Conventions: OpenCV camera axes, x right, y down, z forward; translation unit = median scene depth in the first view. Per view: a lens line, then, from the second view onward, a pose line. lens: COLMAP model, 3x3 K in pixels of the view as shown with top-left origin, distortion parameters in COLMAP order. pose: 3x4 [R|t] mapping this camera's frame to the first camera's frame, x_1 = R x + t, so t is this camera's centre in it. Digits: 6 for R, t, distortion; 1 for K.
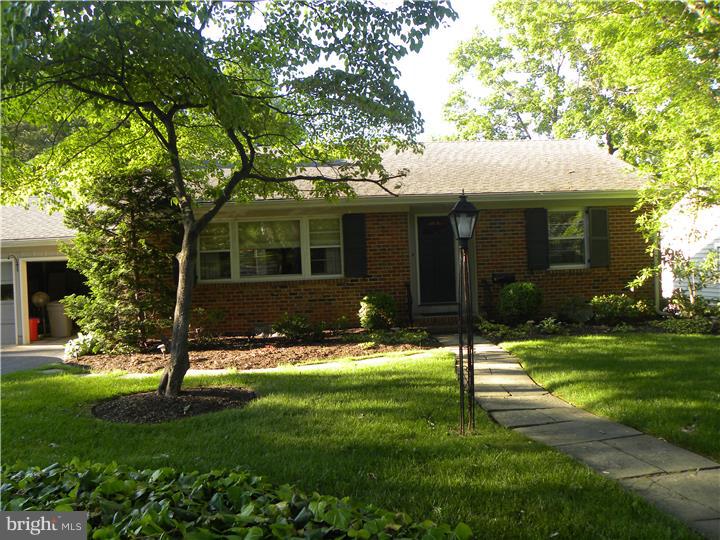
lens RADIAL K [[560.6, 0, 360.0], [0, 560.6, 270.0], [0, 0, 1]] dist [-0.141580, 0.111327]
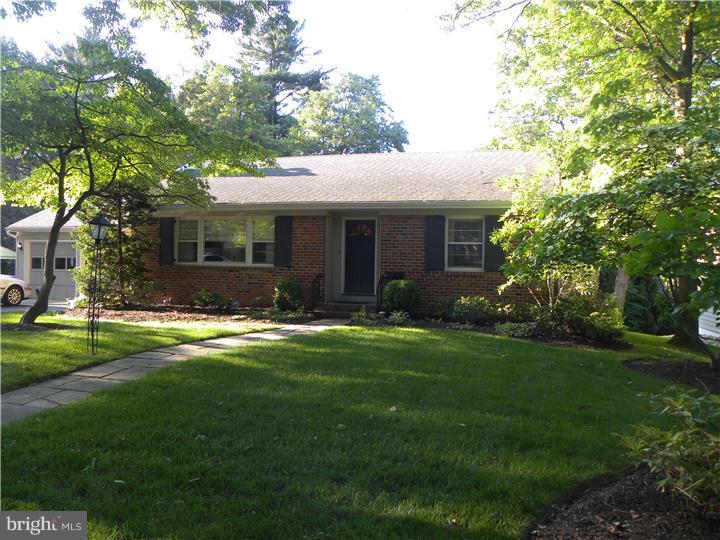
lens RADIAL K [[560.6, 0, 360.0], [0, 560.6, 270.0], [0, 0, 1]] dist [-0.141580, 0.111327]
pose [[0.944764, 0.061497, -0.321931, 0.551646], [-0.058523, 0.998107, 0.018919, -0.014097], [0.322485, 0.000967, 0.946574, -0.118056]]
